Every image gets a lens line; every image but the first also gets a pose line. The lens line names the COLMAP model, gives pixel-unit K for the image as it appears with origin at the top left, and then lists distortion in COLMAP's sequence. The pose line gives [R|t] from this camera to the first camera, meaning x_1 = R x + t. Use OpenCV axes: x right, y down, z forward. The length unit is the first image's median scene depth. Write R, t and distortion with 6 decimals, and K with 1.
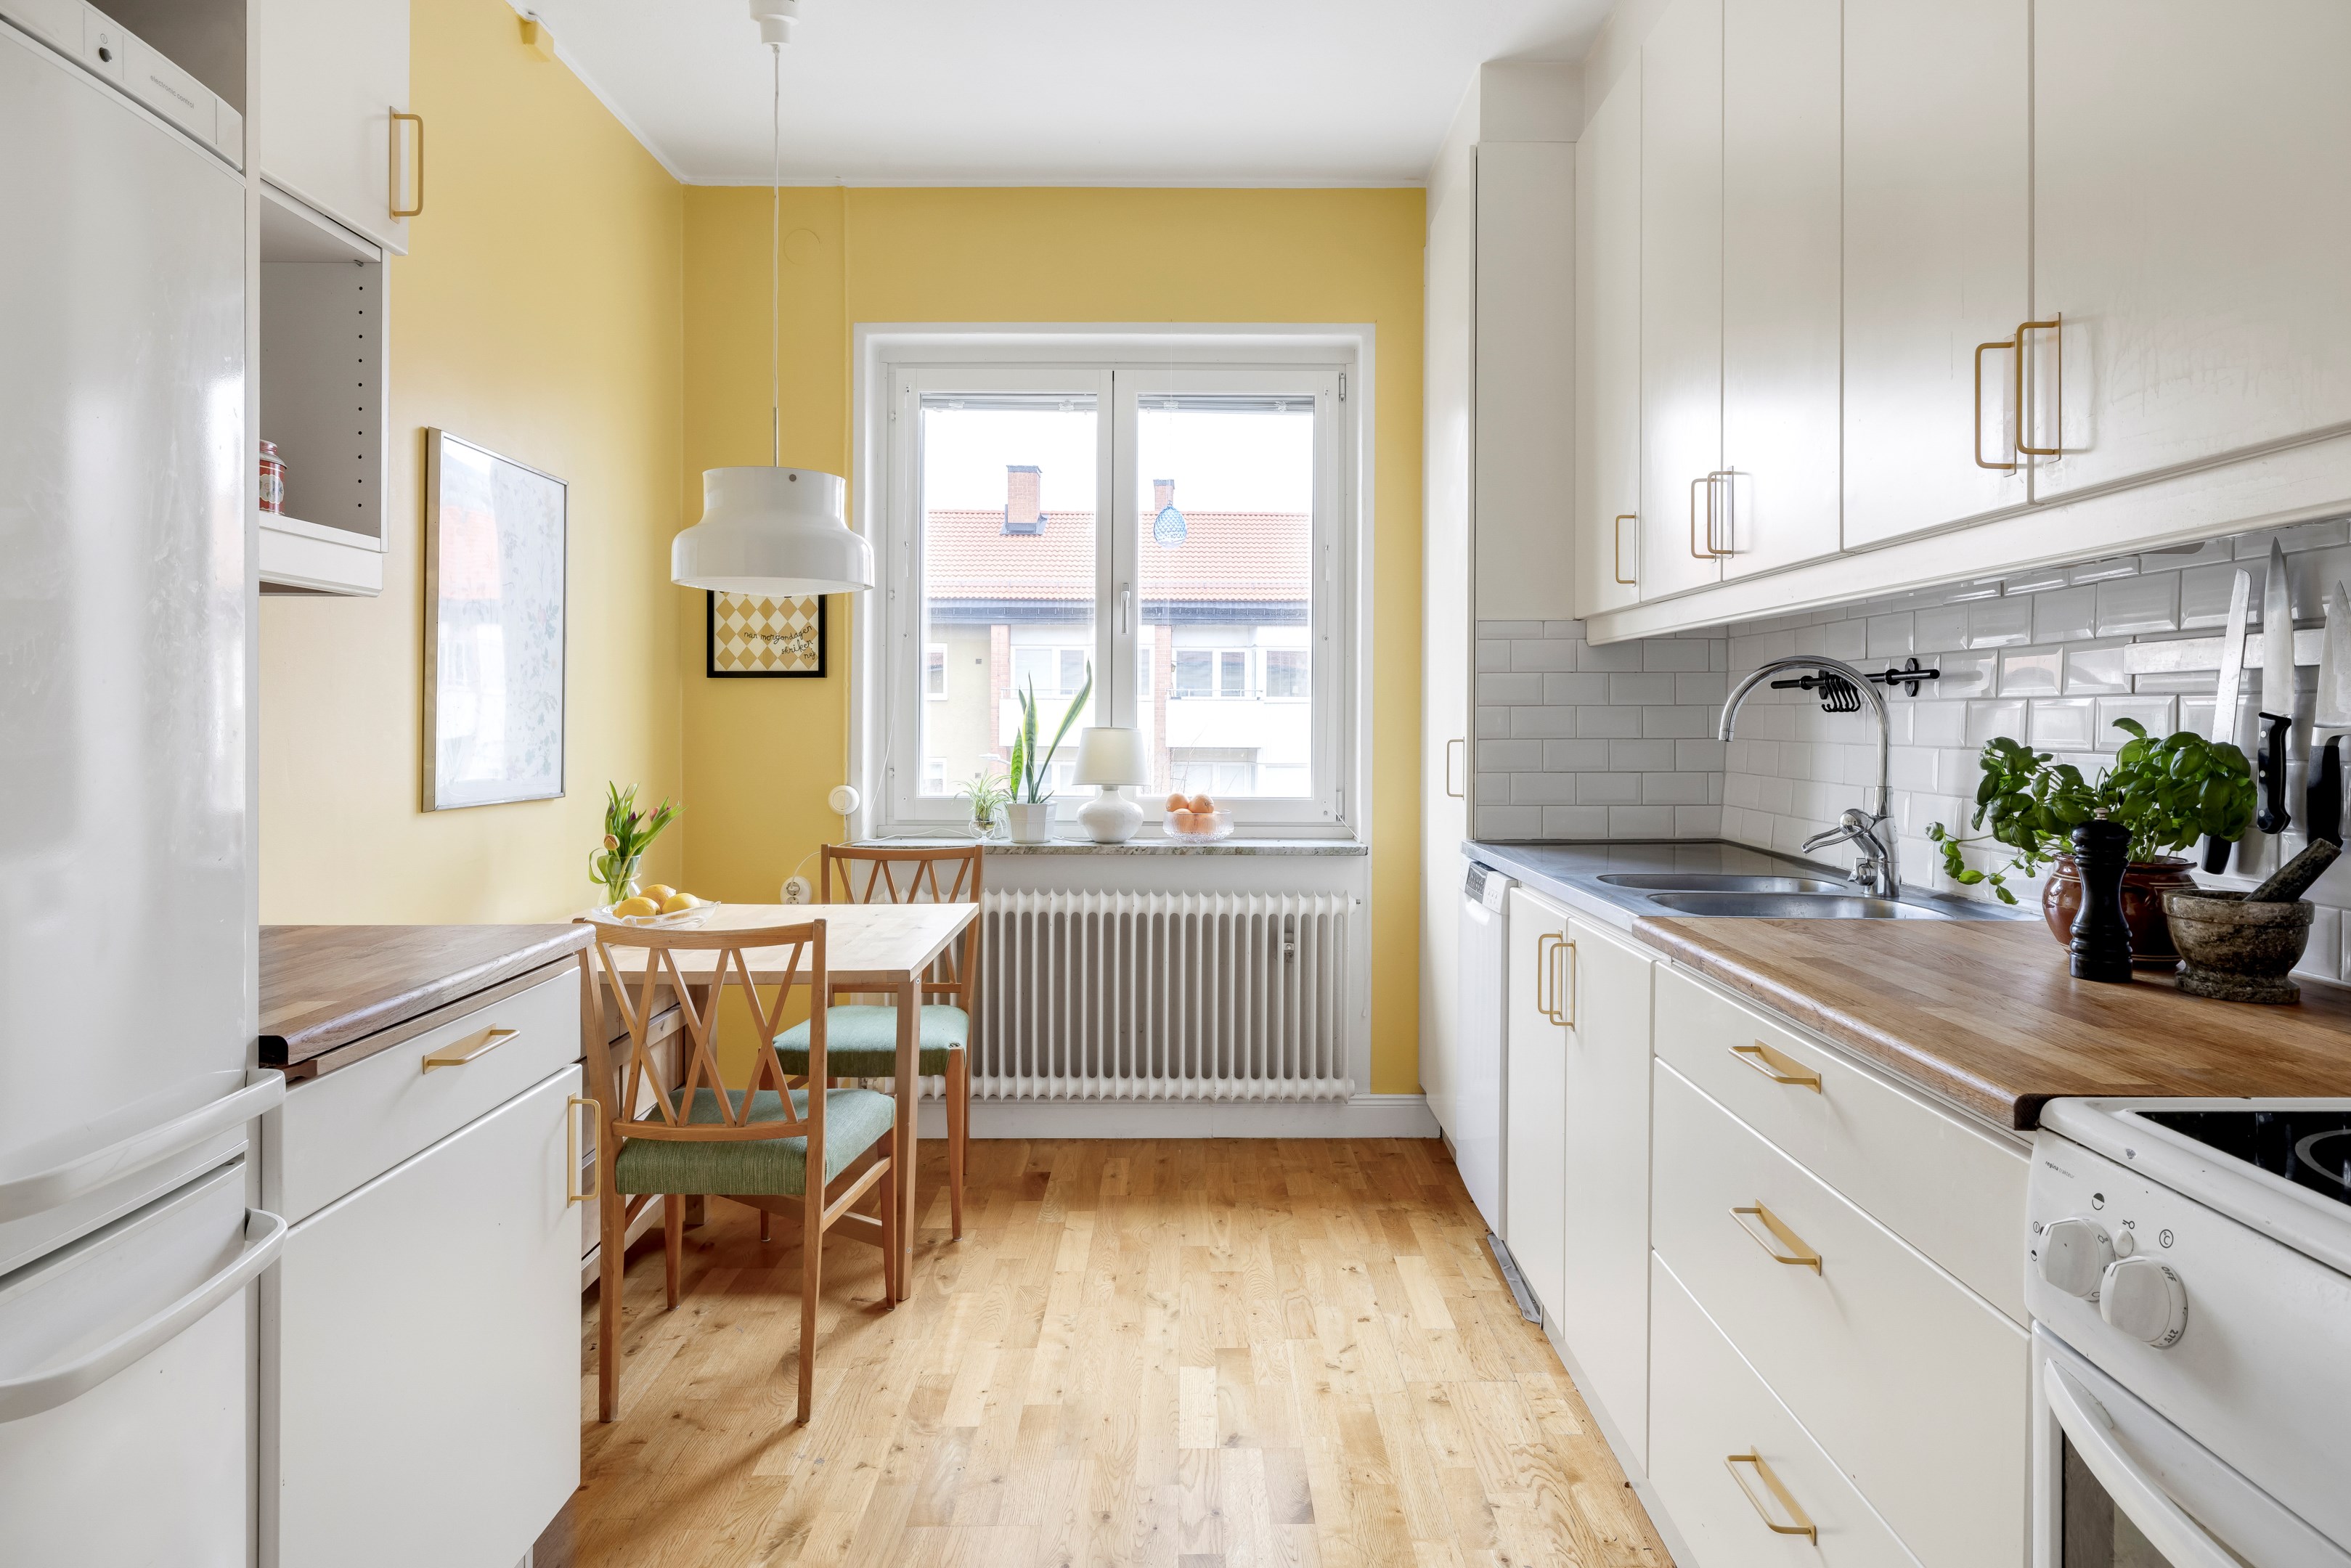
lens RADIAL K [[1335.3, 0, 1204.1], [0, 1335.3, 719.0], [0, 0, 1]] dist [0.001008, 0.000450]
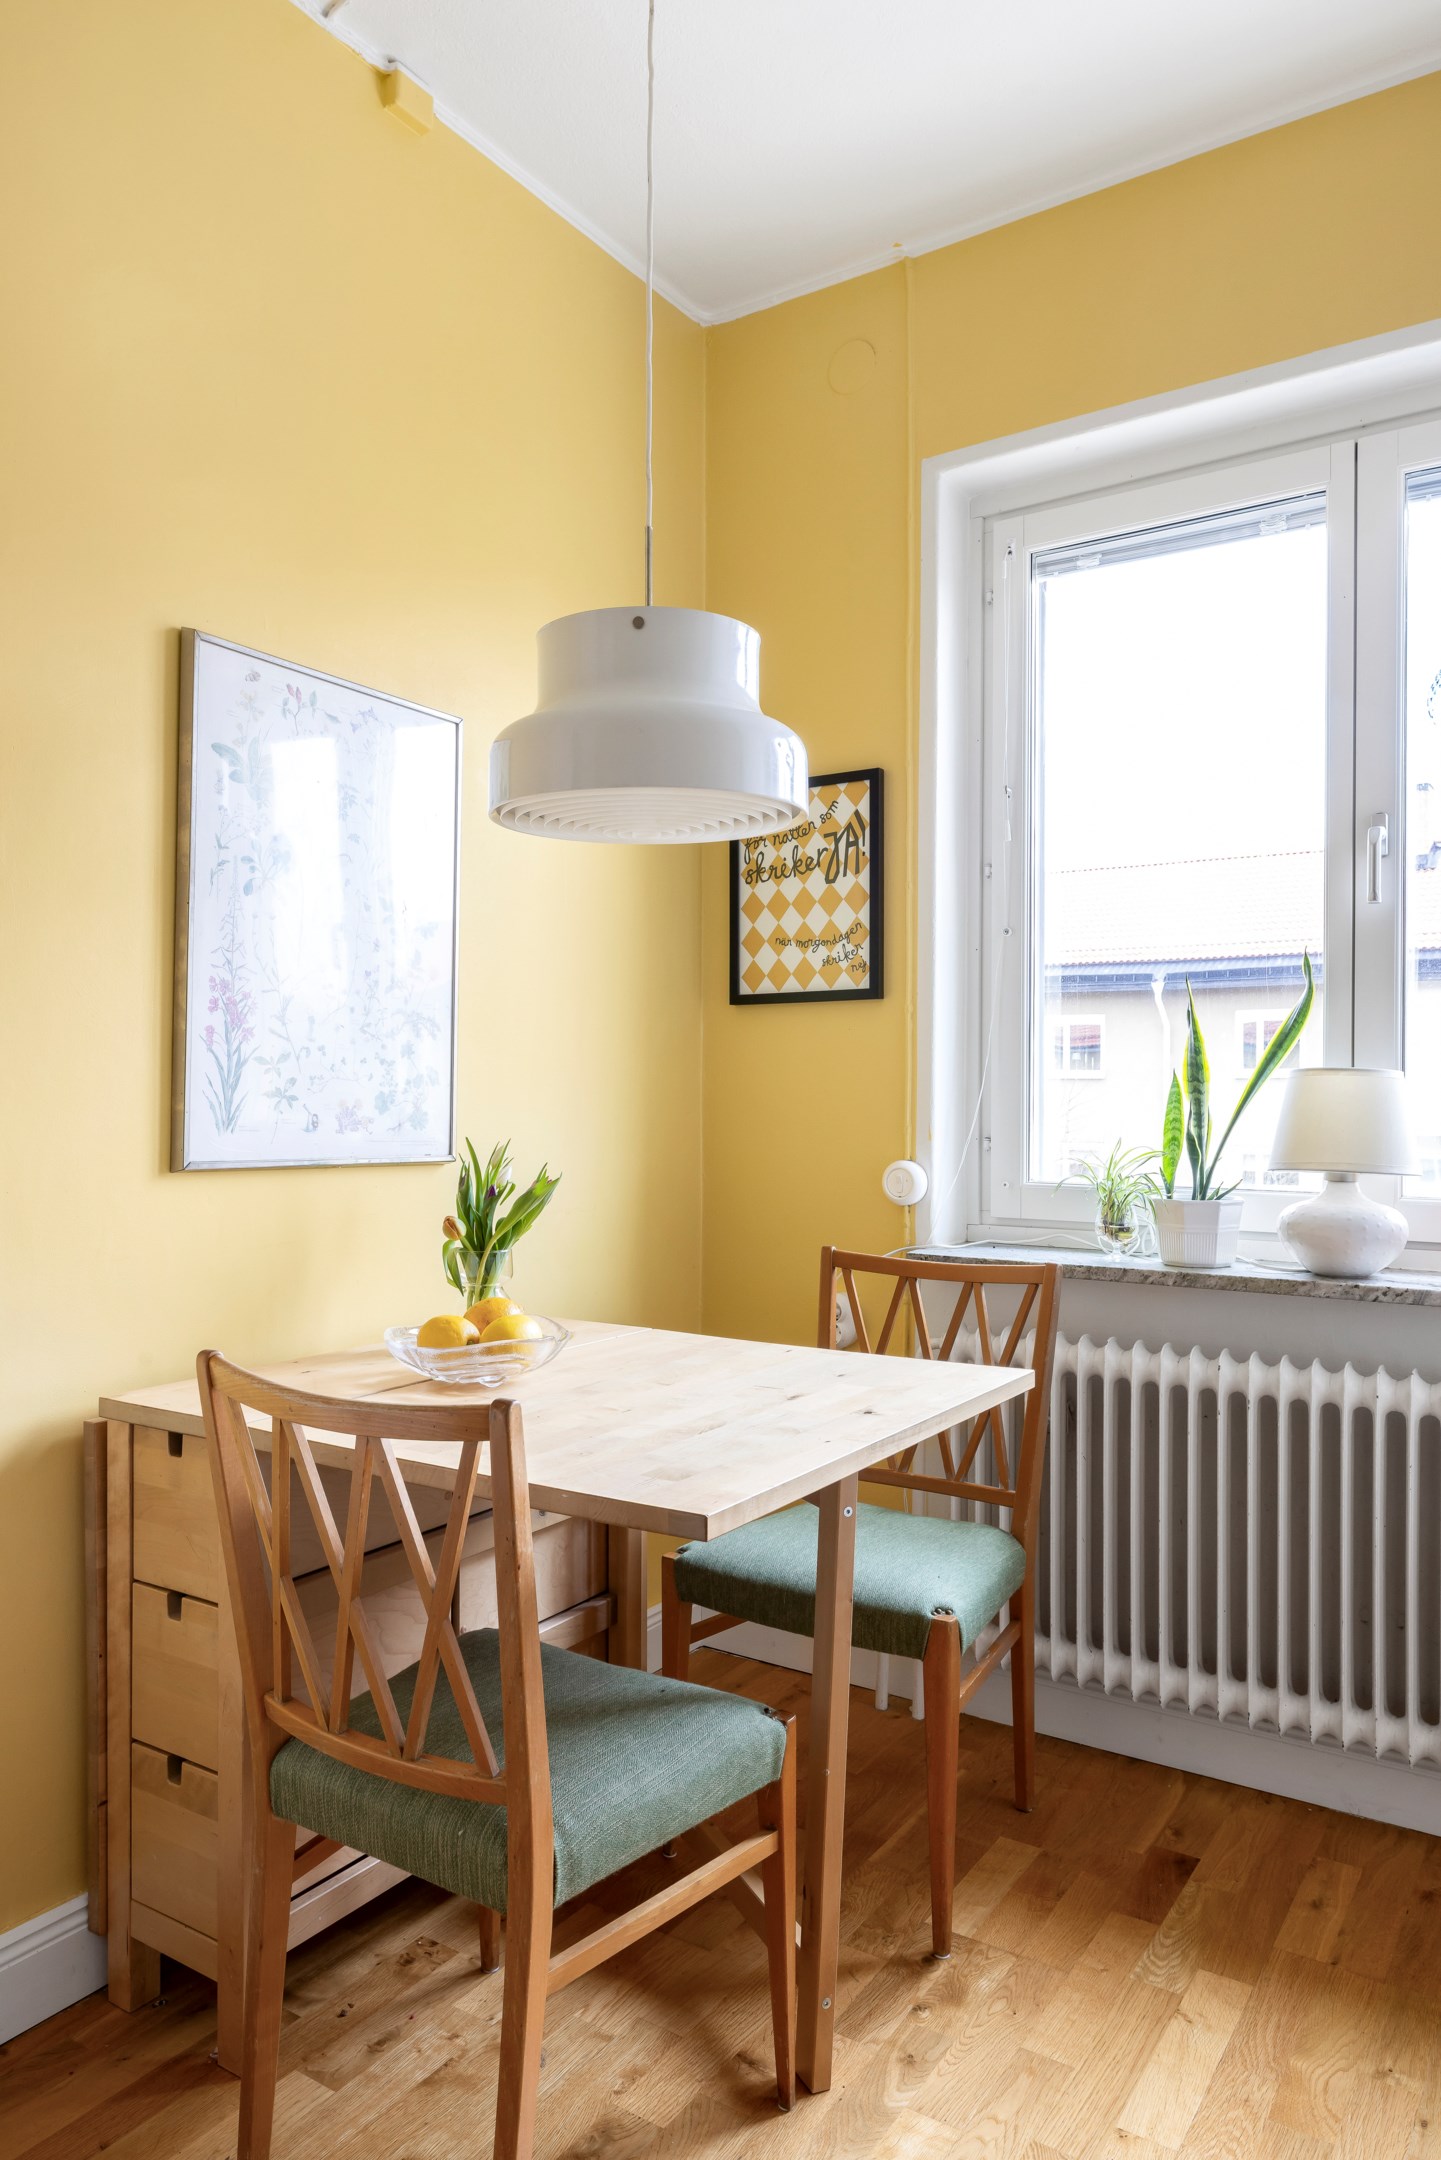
lens RADIAL K [[1463.6, 0, 683.8], [0, 1463.6, 1091.1], [0, 0, 1]] dist [-0.001079, 0.002684]
pose [[0.822241, -0.000884, -0.569139, 0.069055], [-0.003962, 0.999966, -0.007277, 0.027664], [0.569126, 0.008239, 0.822209, 0.451101]]
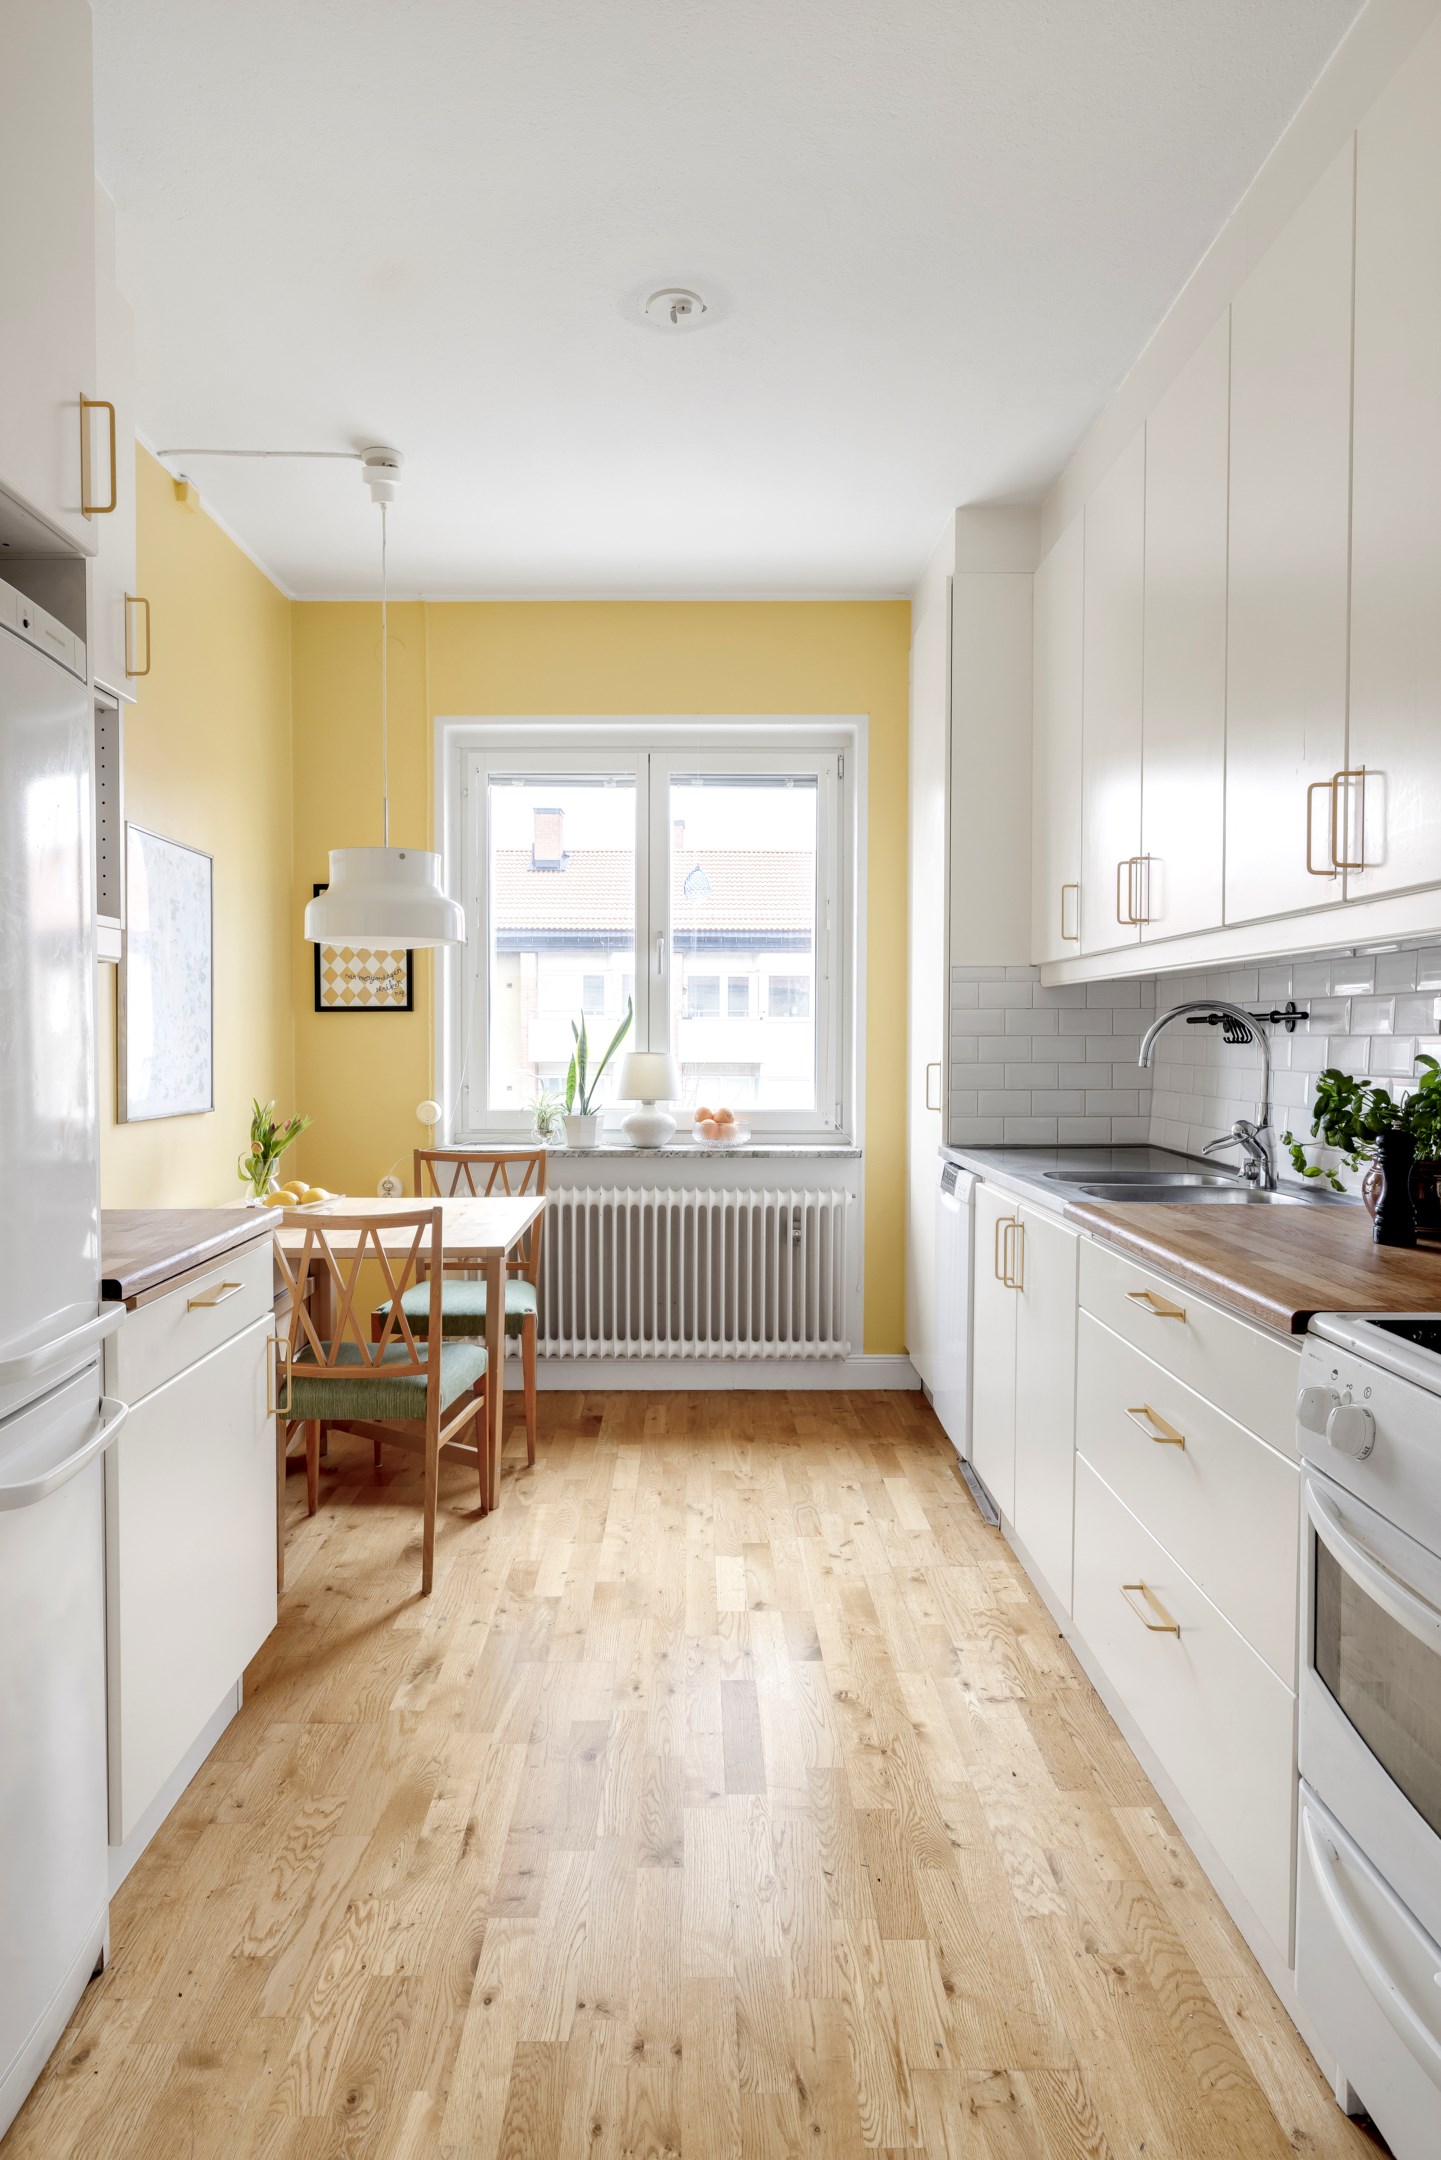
lens RADIAL K [[1216.0, 0, 701.0], [0, 1216.0, 1068.0], [0, 0, 1]] dist [0.001341, 0.000137]
pose [[0.999968, -0.001728, -0.007865, -0.018702], [0.001936, 0.999646, 0.026541, -0.011390], [0.007816, -0.026556, 0.999617, -0.130624]]
